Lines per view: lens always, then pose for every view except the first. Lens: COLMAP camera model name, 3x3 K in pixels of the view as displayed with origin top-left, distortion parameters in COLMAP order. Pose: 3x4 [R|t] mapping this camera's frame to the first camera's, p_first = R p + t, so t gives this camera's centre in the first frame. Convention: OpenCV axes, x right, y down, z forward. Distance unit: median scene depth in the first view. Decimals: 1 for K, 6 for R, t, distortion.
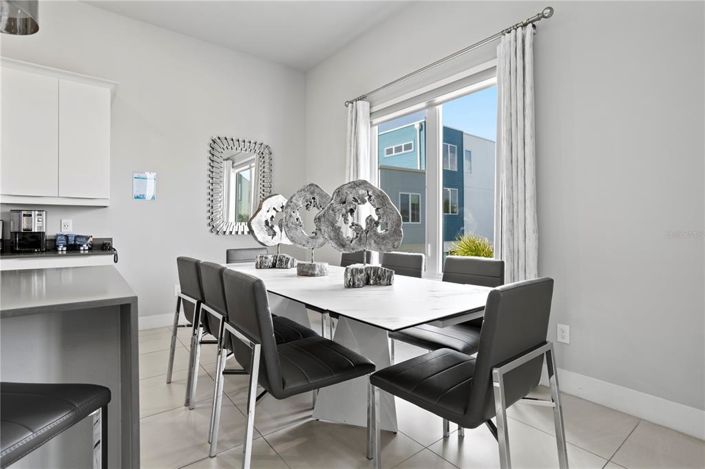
lens RADIAL K [[341.1, 0, 351.4], [0, 341.1, 233.0], [0, 0, 1]] dist [-0.001775, -0.000042]
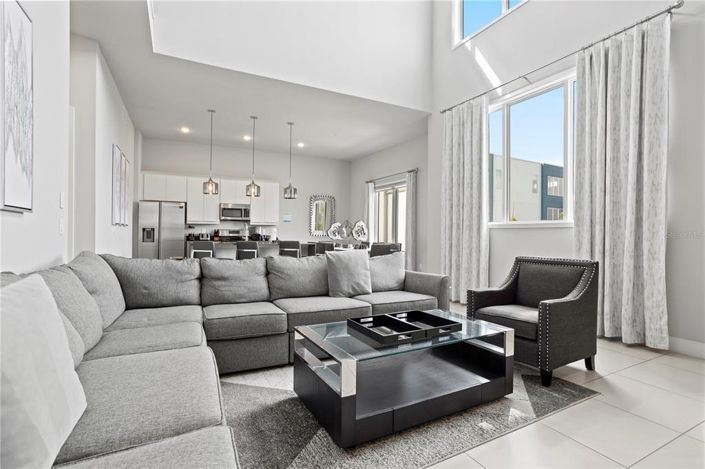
lens RADIAL K [[341.1, 0, 352.3], [0, 341.1, 234.0], [0, 0, 1]] dist [-0.001775, -0.000042]
pose [[0.986375, 0.015316, -0.163800, 0.312133], [-0.015597, 0.999878, -0.000432, -0.010951], [0.163773, 0.002981, 0.986494, -1.485000]]
